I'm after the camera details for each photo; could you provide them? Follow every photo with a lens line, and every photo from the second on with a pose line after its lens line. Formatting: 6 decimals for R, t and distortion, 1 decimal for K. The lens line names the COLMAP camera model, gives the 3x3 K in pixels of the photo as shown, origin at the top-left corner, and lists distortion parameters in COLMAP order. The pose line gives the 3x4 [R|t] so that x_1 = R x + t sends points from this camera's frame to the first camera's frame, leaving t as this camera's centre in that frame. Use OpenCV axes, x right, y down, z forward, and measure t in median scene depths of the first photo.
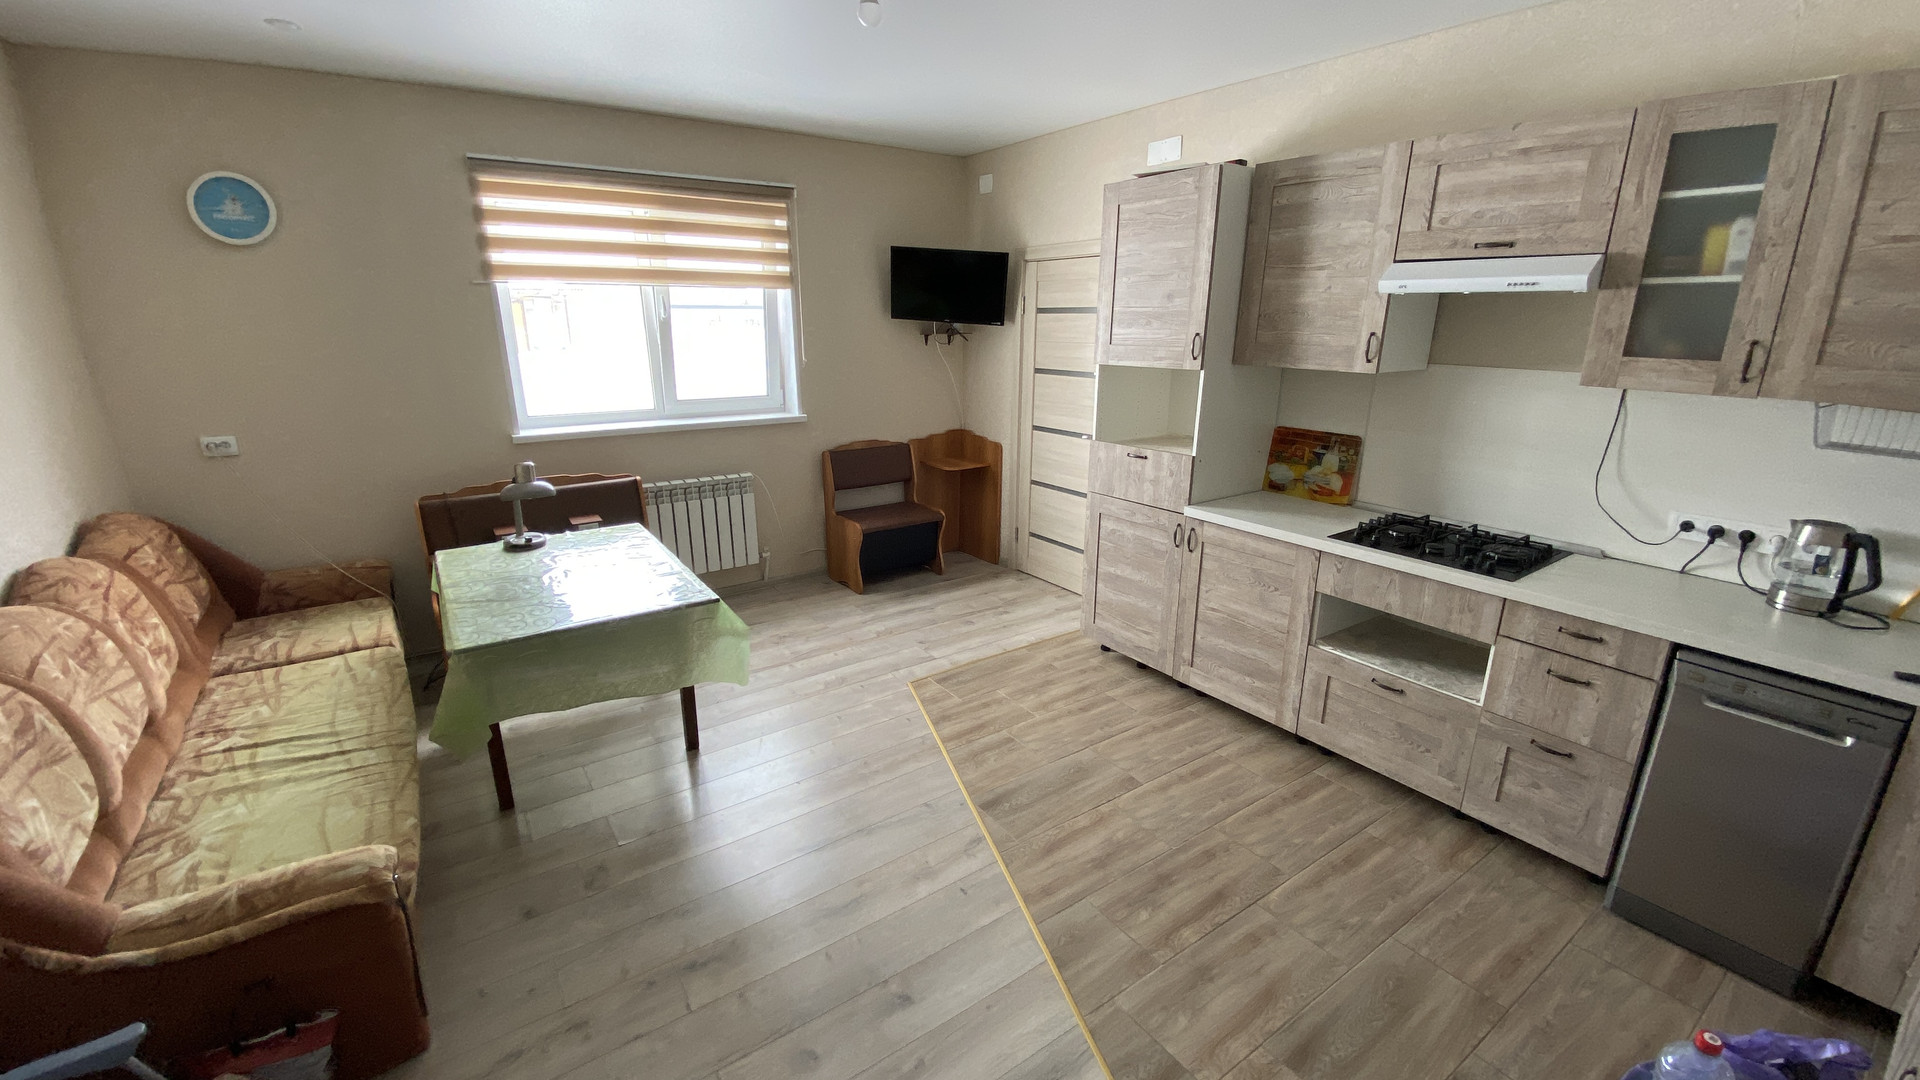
lens RADIAL K [[781.6, 0, 962.1], [0, 781.6, 553.0], [0, 0, 1]] dist [-0.026677, -0.001909]
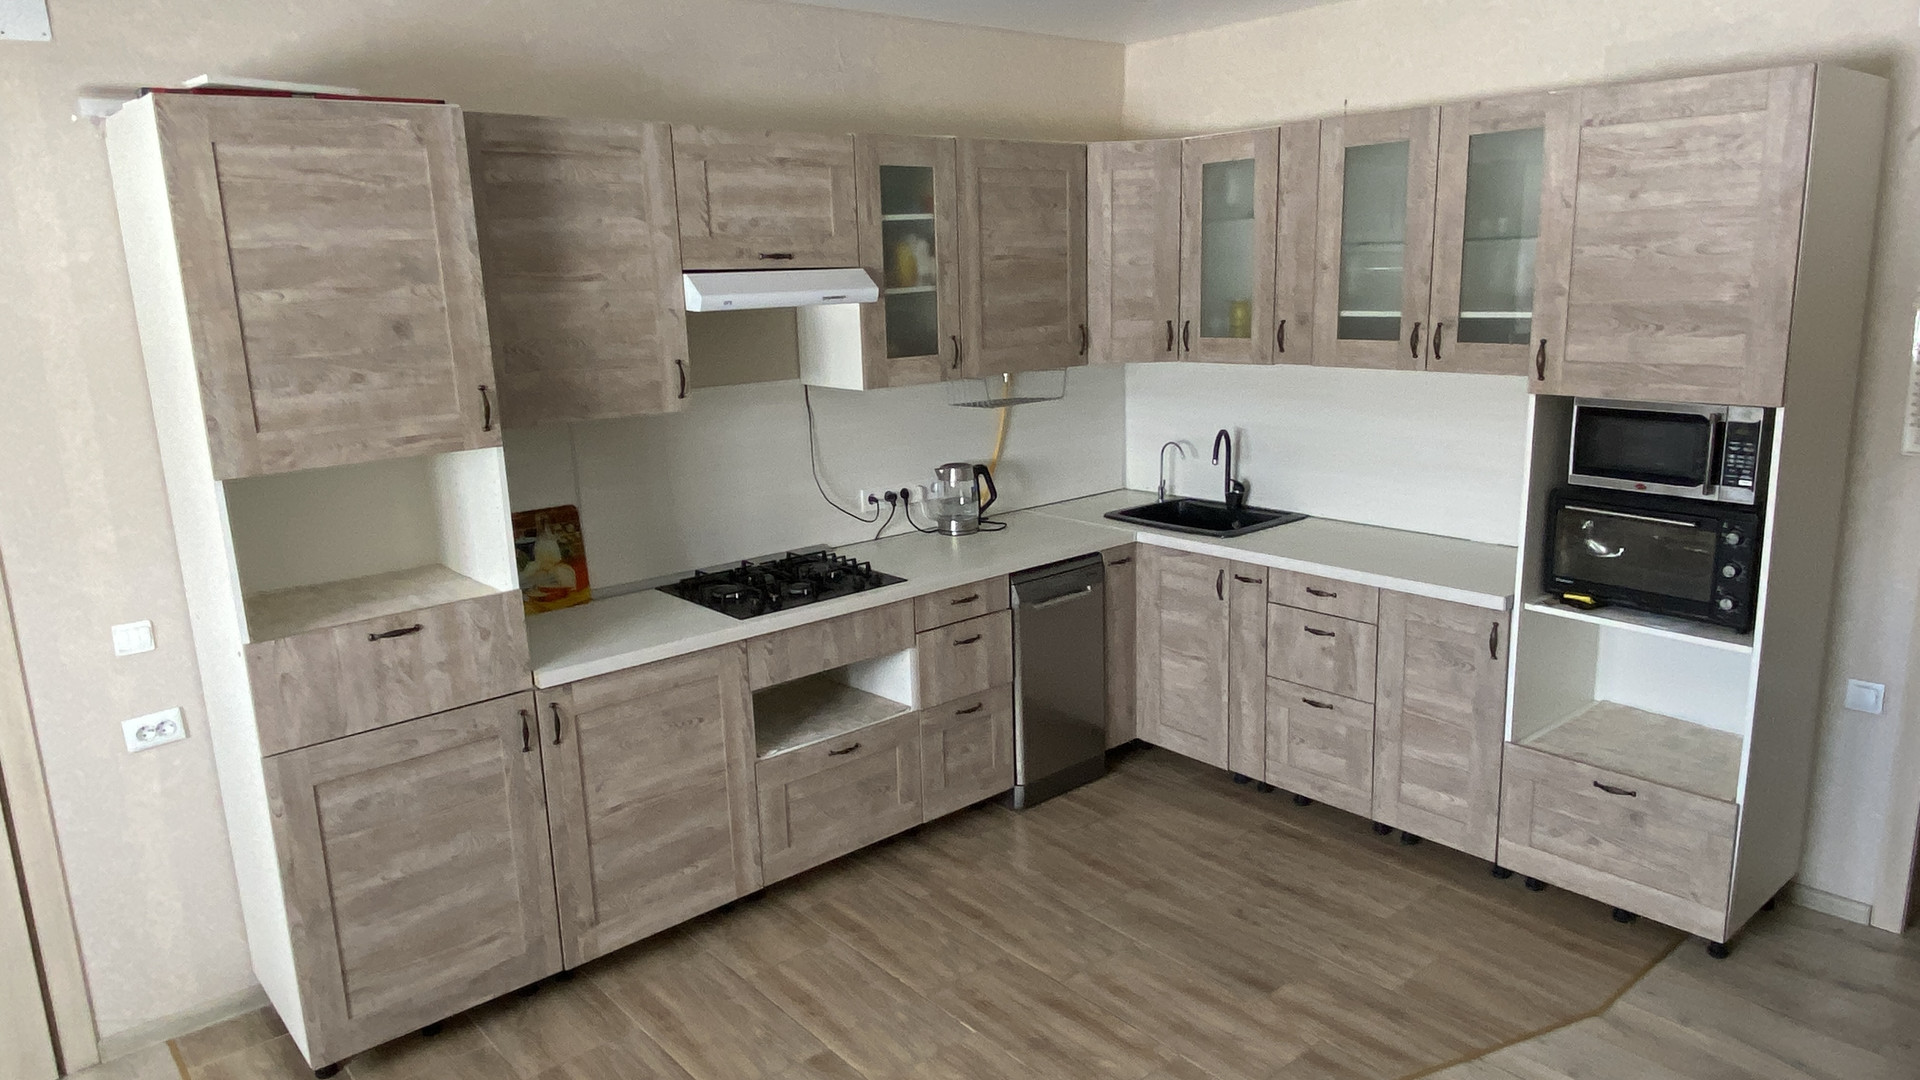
lens RADIAL K [[1239.0, 0, 960.0], [0, 1239.0, 530.7], [0, 0, 1]] dist [0.050556, -0.000749]
pose [[-0.104220, -0.201708, 0.973885, -0.798832], [0.321331, 0.919871, 0.224908, -0.338160], [-0.941214, 0.336380, -0.031053, 0.885267]]
